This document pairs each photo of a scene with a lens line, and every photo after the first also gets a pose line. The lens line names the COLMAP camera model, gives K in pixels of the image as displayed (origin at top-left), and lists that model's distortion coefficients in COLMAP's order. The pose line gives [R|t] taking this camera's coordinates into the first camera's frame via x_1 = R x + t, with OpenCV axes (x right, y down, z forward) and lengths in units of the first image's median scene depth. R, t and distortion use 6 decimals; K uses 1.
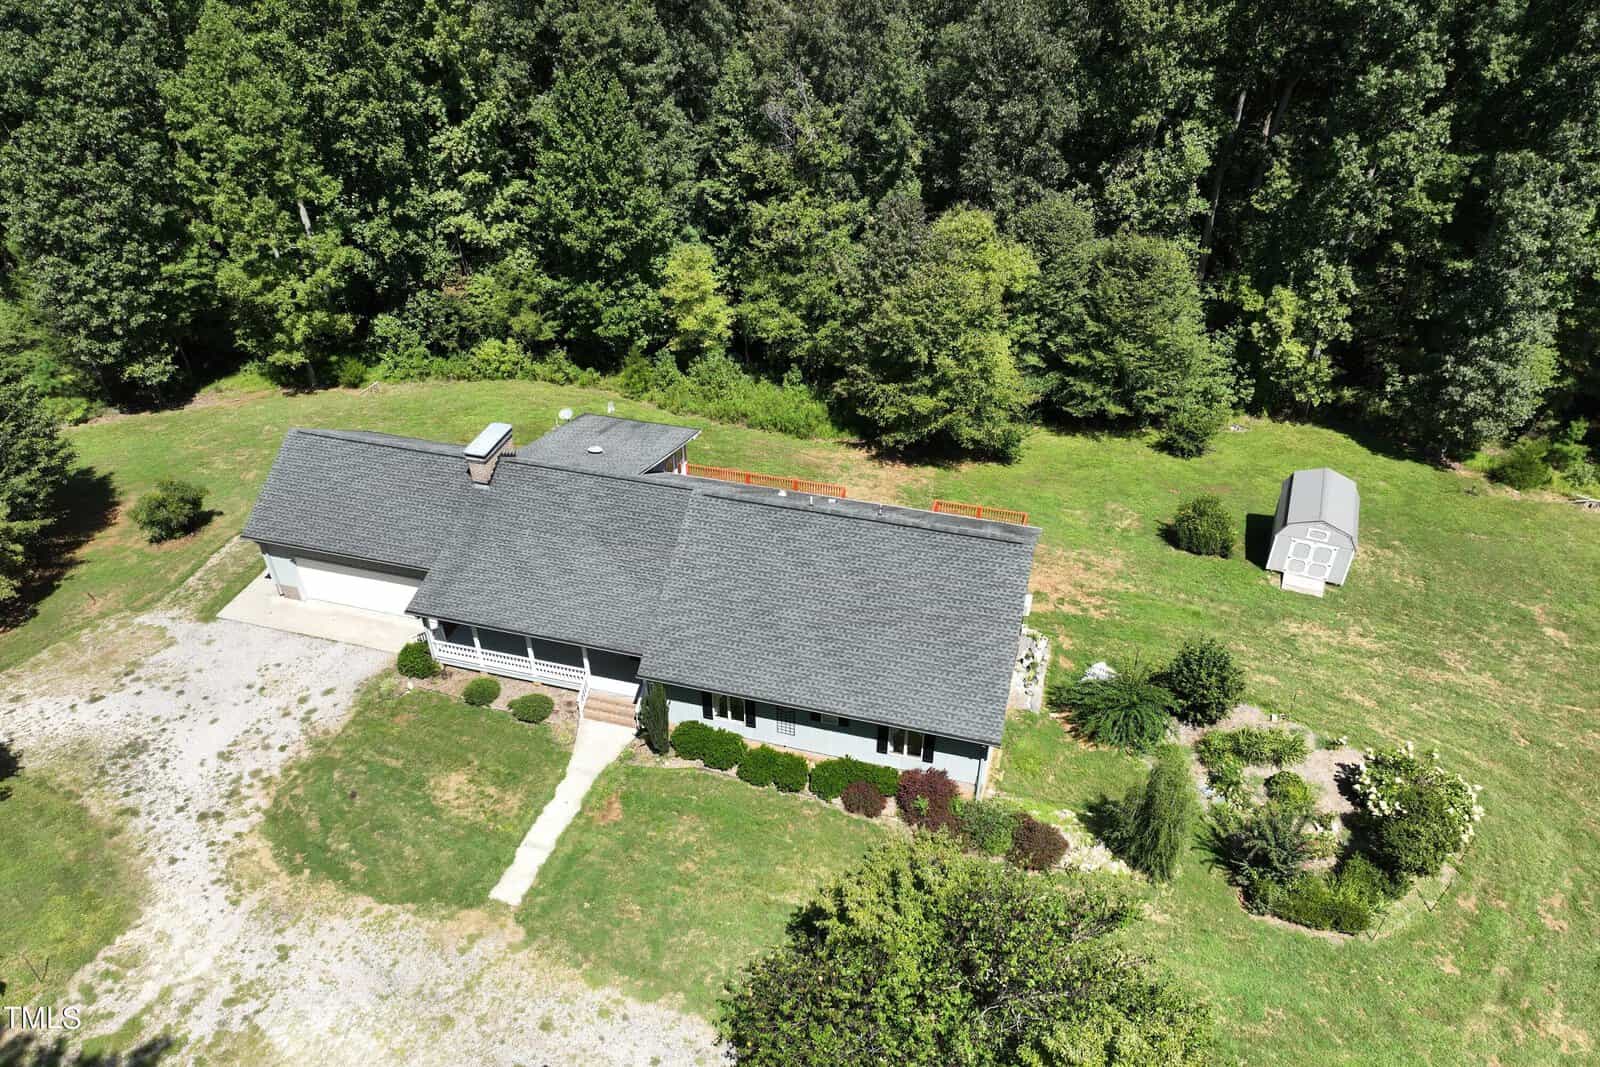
lens RADIAL K [[1125.9, 0, 801.7], [0, 1125.9, 591.4], [0, 0, 1]] dist [0.004119, 0.000618]
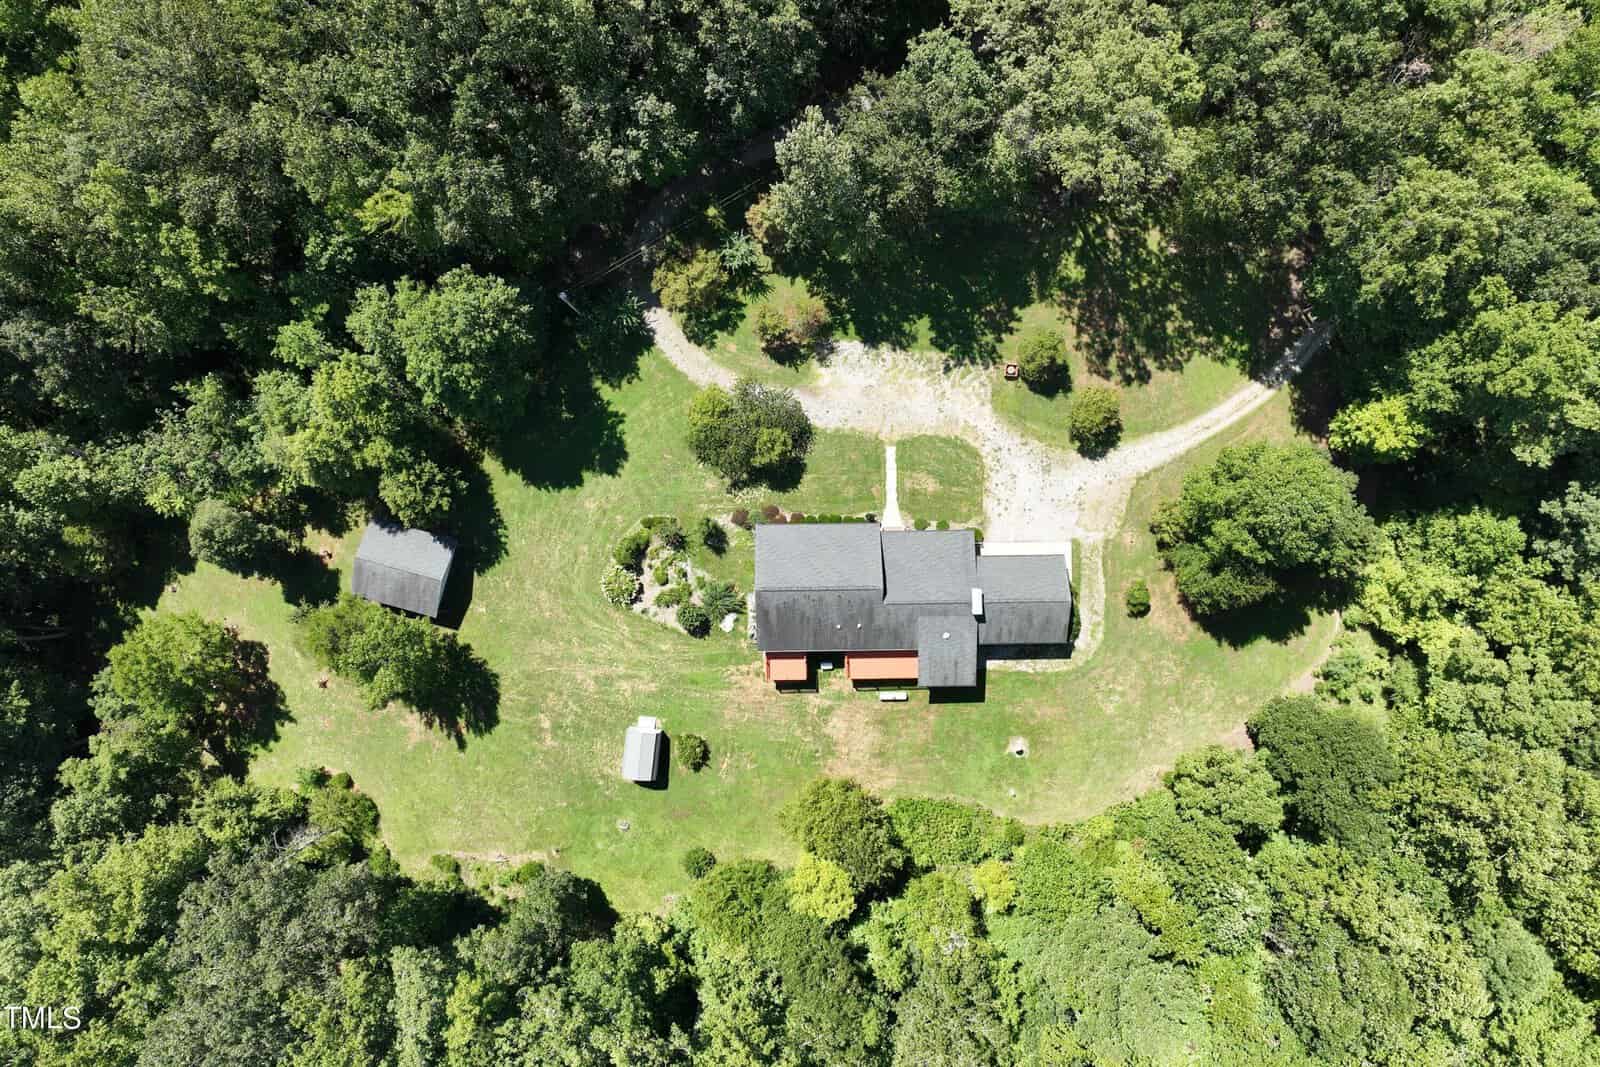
lens RADIAL K [[1120.0, 0, 803.0], [0, 1120.0, 536.3], [0, 0, 1]] dist [0.028052, 0.001667]
pose [[-0.959173, 0.282649, 0.009816, 0.020520], [-0.164957, -0.587303, 0.792379, -1.829844], [0.229730, 0.758410, 0.609950, -0.654561]]
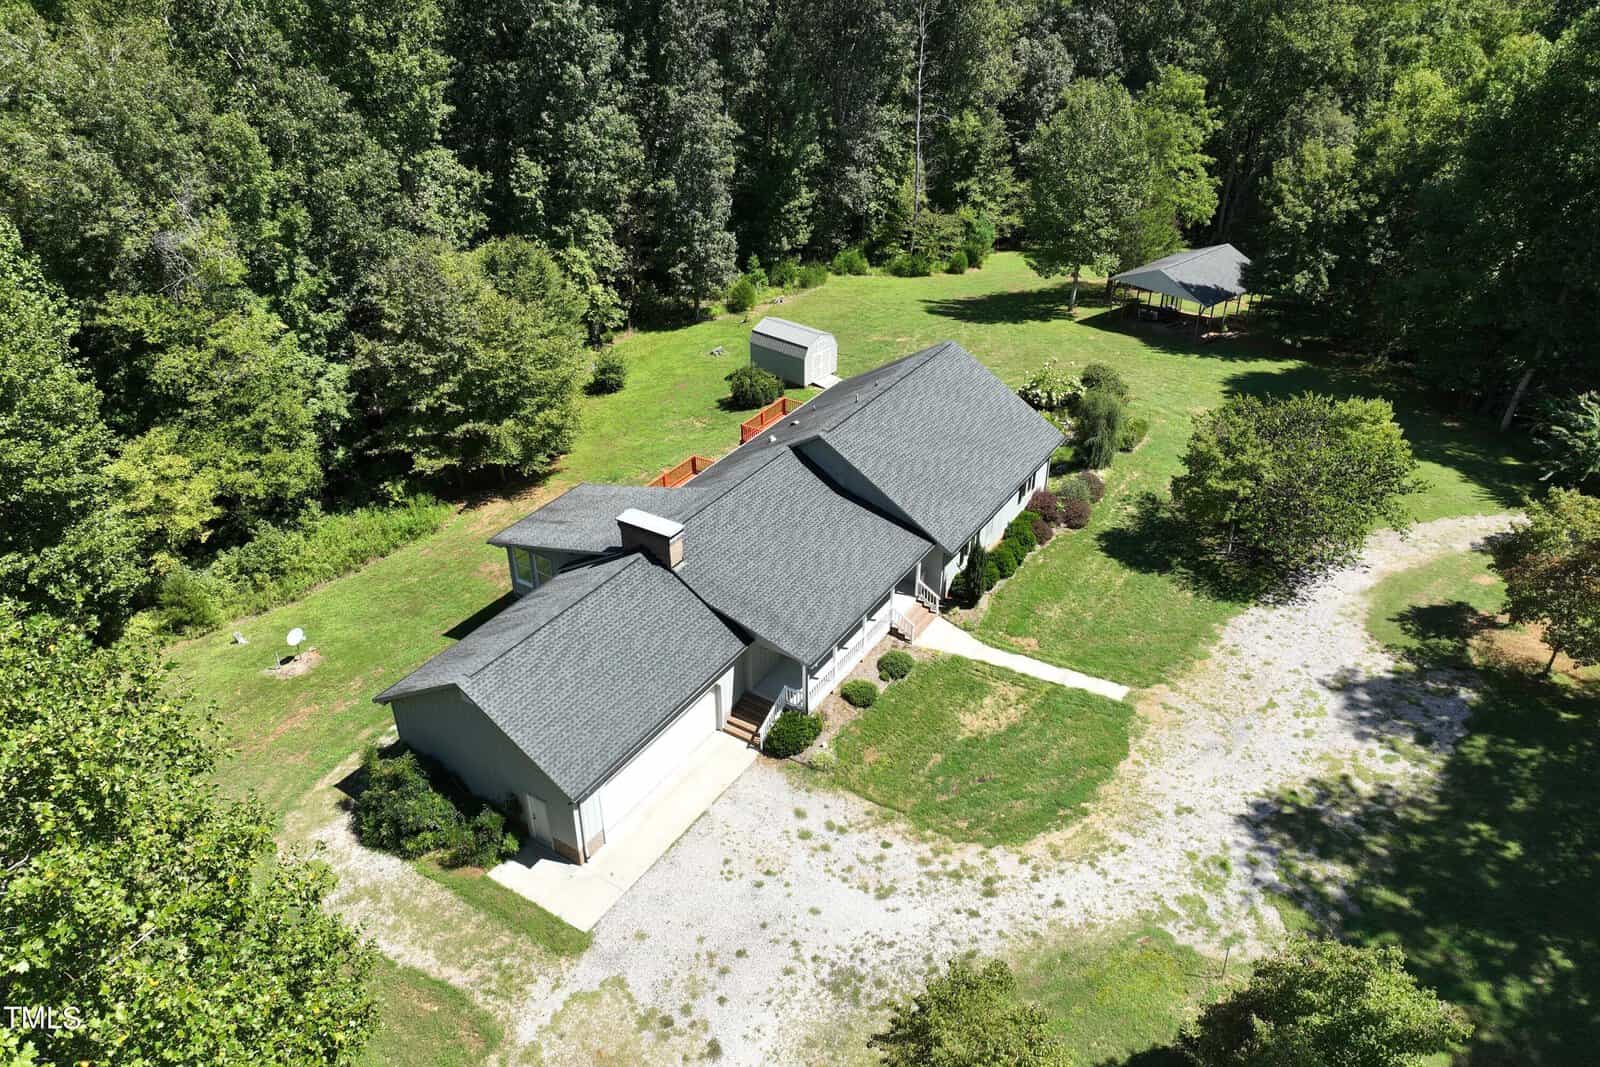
lens RADIAL K [[1125.7, 0, 801.0], [0, 1125.7, 528.0], [0, 0, 1]] dist [-0.000285, 0.009236]
pose [[0.288452, -0.488891, 0.823275, -0.939716], [0.588190, 0.768936, 0.250538, -0.272831], [-0.755532, 0.411974, 0.509362, 0.425802]]
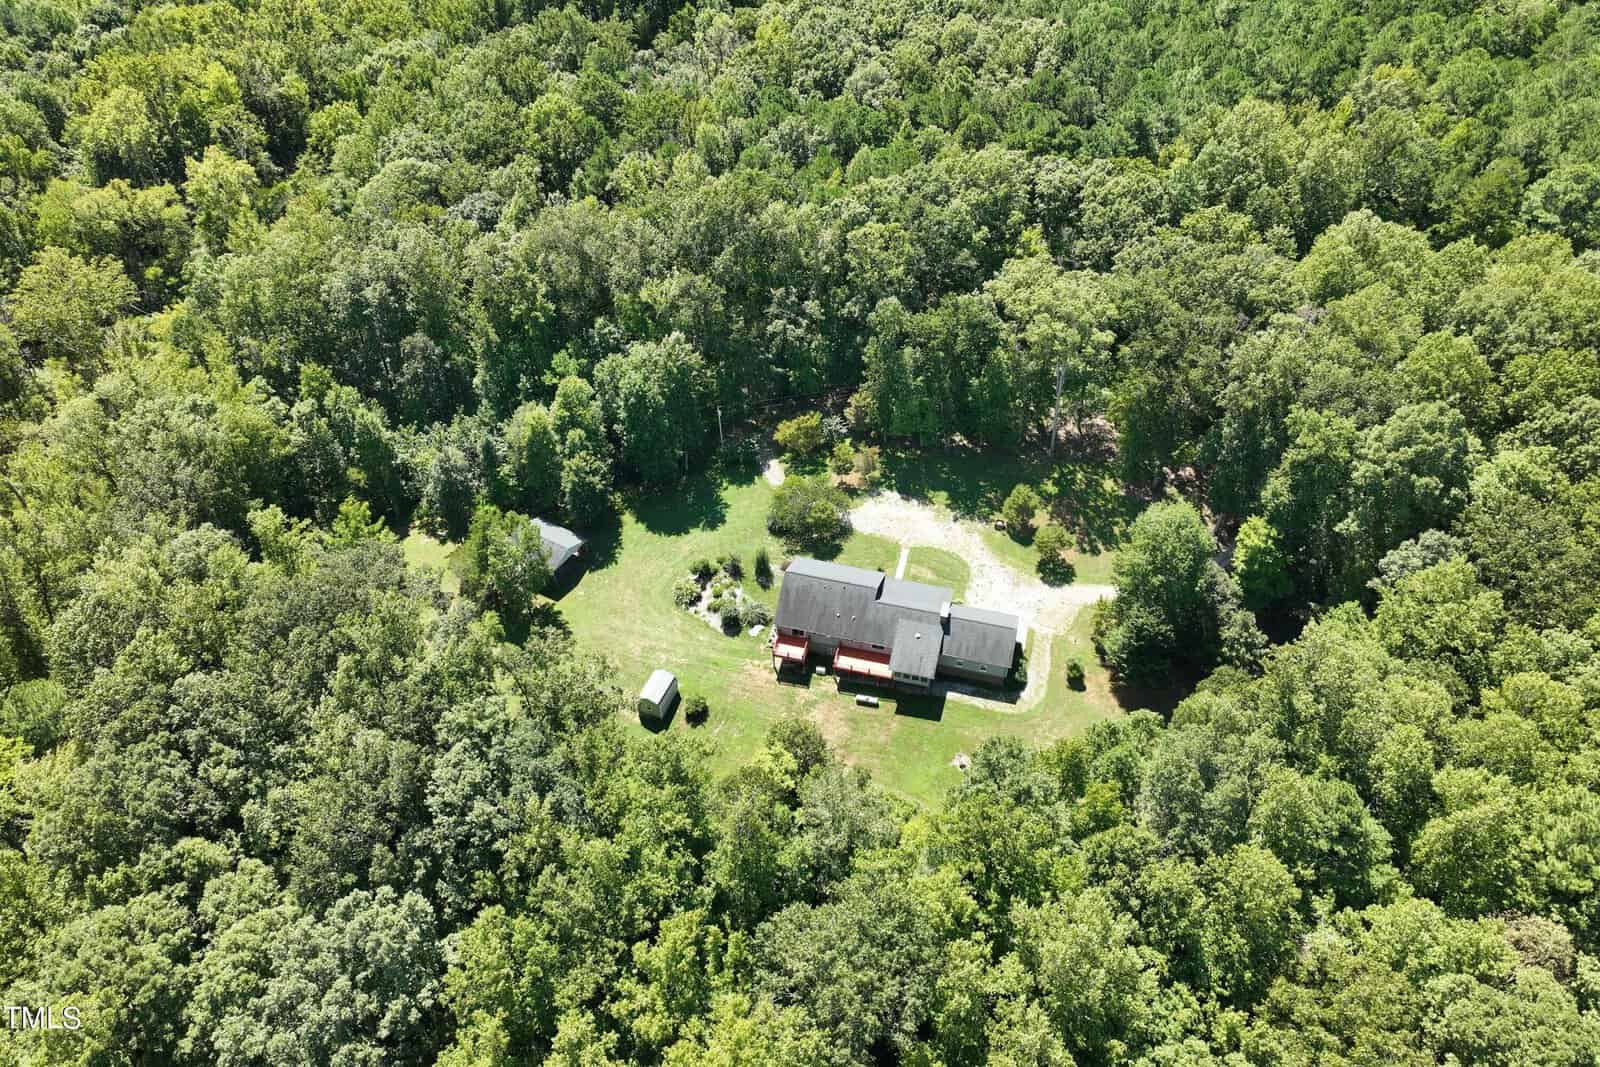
lens RADIAL K [[1125.7, 0, 801.0], [0, 1125.7, 528.0], [0, 0, 1]] dist [-0.000285, 0.009236]
pose [[-0.999786, 0.018954, -0.008342, 0.149556], [-0.005579, 0.141380, 0.989940, -3.189460], [0.019943, 0.989774, -0.141244, 1.152985]]
